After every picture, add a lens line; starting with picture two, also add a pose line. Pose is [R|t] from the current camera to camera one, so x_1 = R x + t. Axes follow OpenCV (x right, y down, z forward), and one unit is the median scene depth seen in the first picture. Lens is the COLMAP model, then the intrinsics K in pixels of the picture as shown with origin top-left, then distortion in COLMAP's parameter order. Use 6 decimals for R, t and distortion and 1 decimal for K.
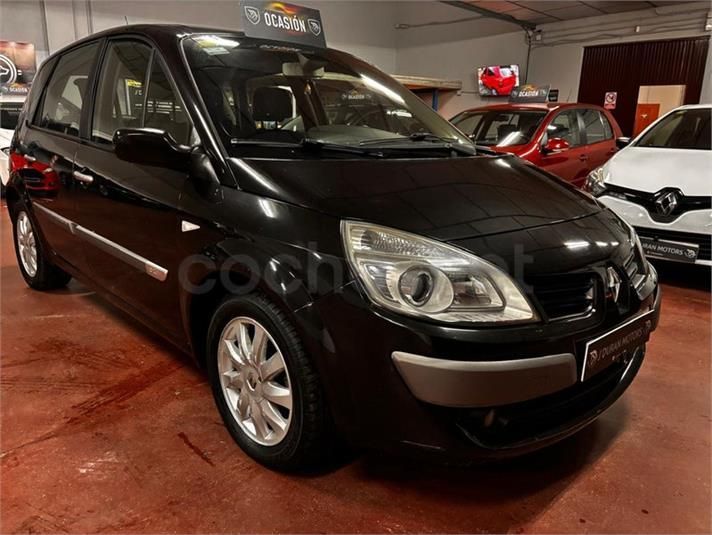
lens RADIAL K [[551.2, 0, 329.0], [0, 551.2, 258.1], [0, 0, 1]] dist [0.044043, -0.044129]
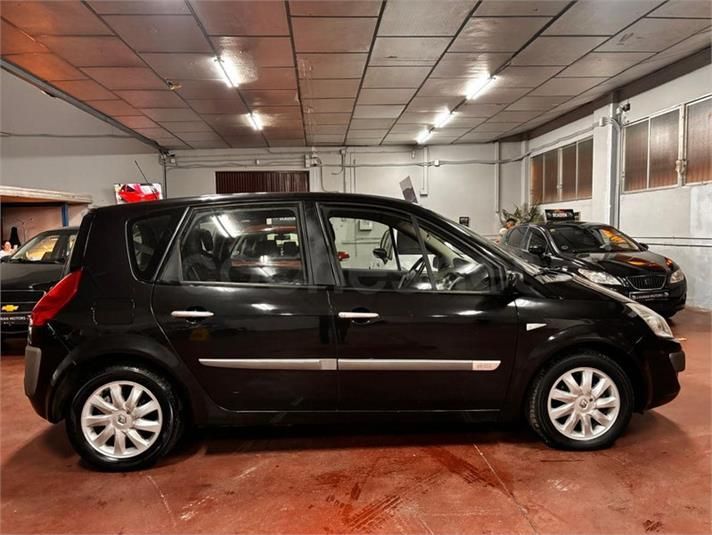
lens RADIAL K [[569.9, 0, 355.7], [0, 569.9, 244.1], [0, 0, 1]] dist [0.035226, 0.000643]
pose [[0.633370, -0.054926, 0.771897, -0.366940], [0.211033, 0.971930, -0.104001, -0.044131], [-0.744518, 0.228767, 0.627183, 0.047881]]
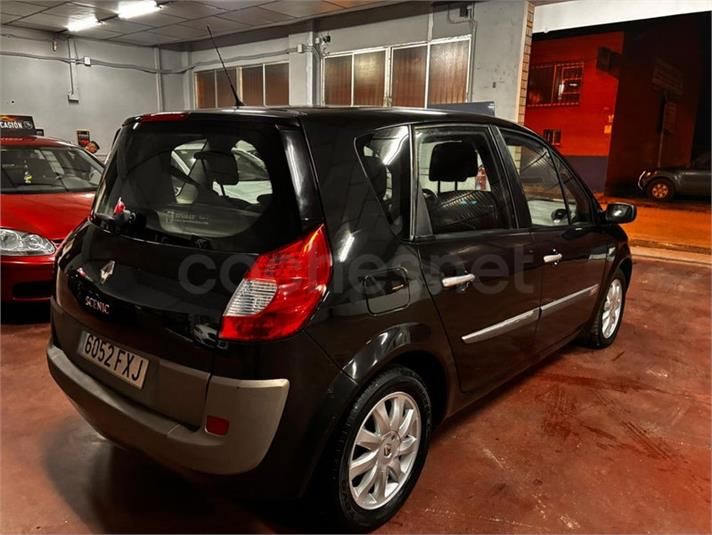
lens RADIAL K [[555.6, 0, 368.4], [0, 555.6, 267.4], [0, 0, 1]] dist [0.037368, -0.056283]
pose [[-0.136311, -0.228684, 0.963910, -0.386177], [0.198019, 0.947067, 0.252691, -0.126288], [-0.970674, 0.225317, -0.083812, 0.382525]]
